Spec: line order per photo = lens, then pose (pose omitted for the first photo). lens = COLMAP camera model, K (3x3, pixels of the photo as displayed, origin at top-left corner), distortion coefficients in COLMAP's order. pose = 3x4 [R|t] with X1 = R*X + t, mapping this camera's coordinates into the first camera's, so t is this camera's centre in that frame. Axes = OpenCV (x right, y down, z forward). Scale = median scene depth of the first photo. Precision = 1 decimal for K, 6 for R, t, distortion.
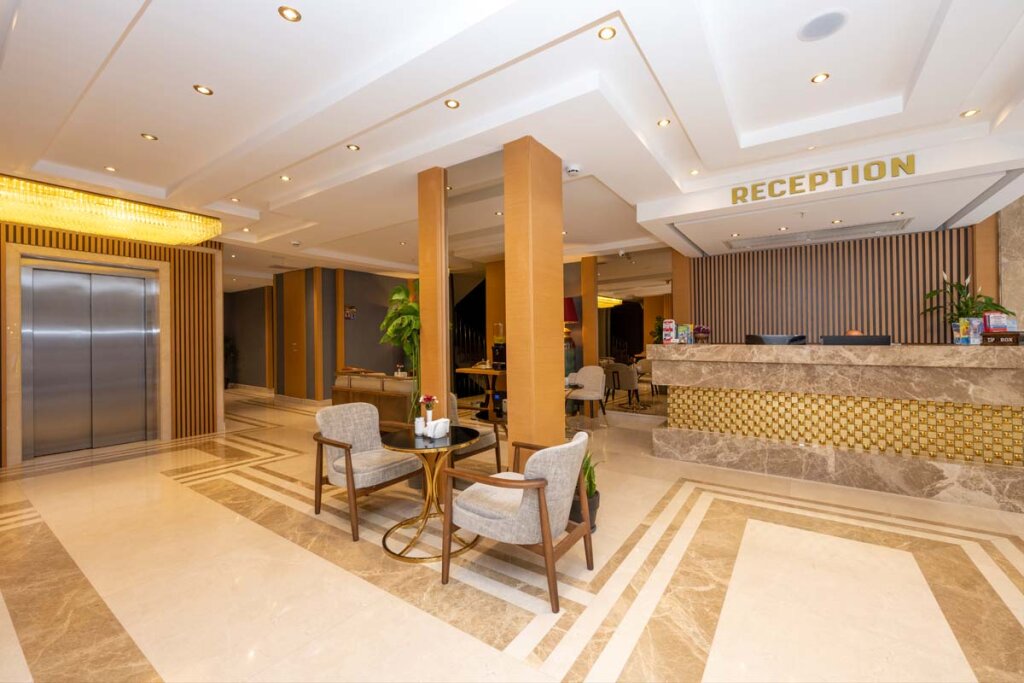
lens RADIAL K [[416.6, 0, 533.0], [0, 416.6, 321.2], [0, 0, 1]] dist [-0.002944, -0.000065]
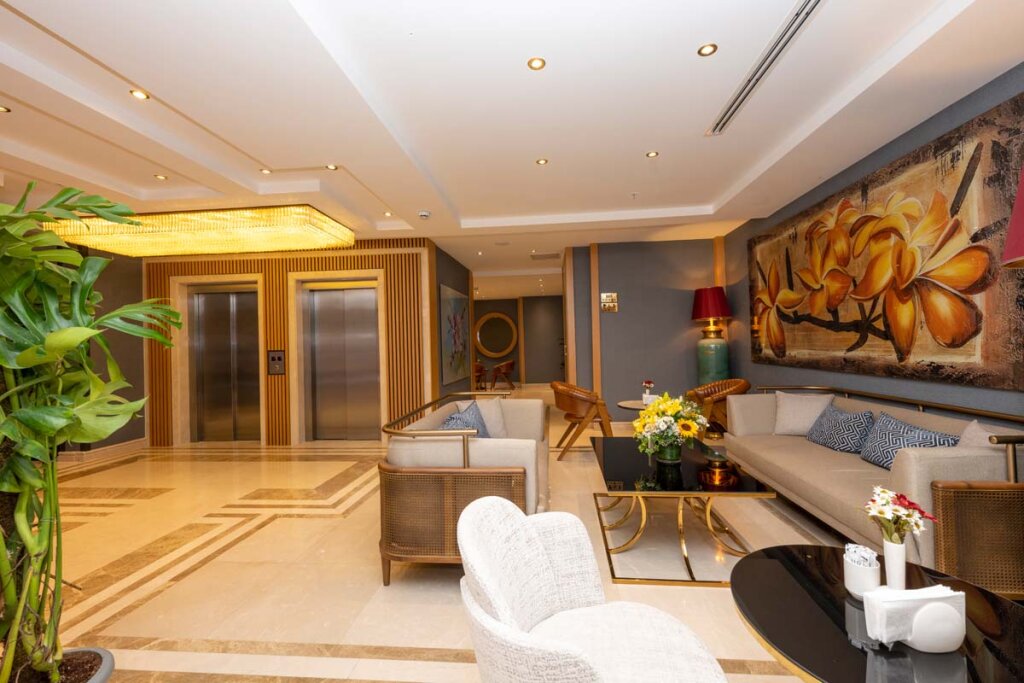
lens RADIAL K [[407.9, 0, 518.1], [0, 407.9, 336.9], [0, 0, 1]] dist [-0.000427, 0.000018]
pose [[0.476855, -0.017548, -0.878807, 0.215586], [0.054337, 0.998477, 0.009547, 0.051646], [0.877301, -0.052304, 0.477082, 1.242272]]
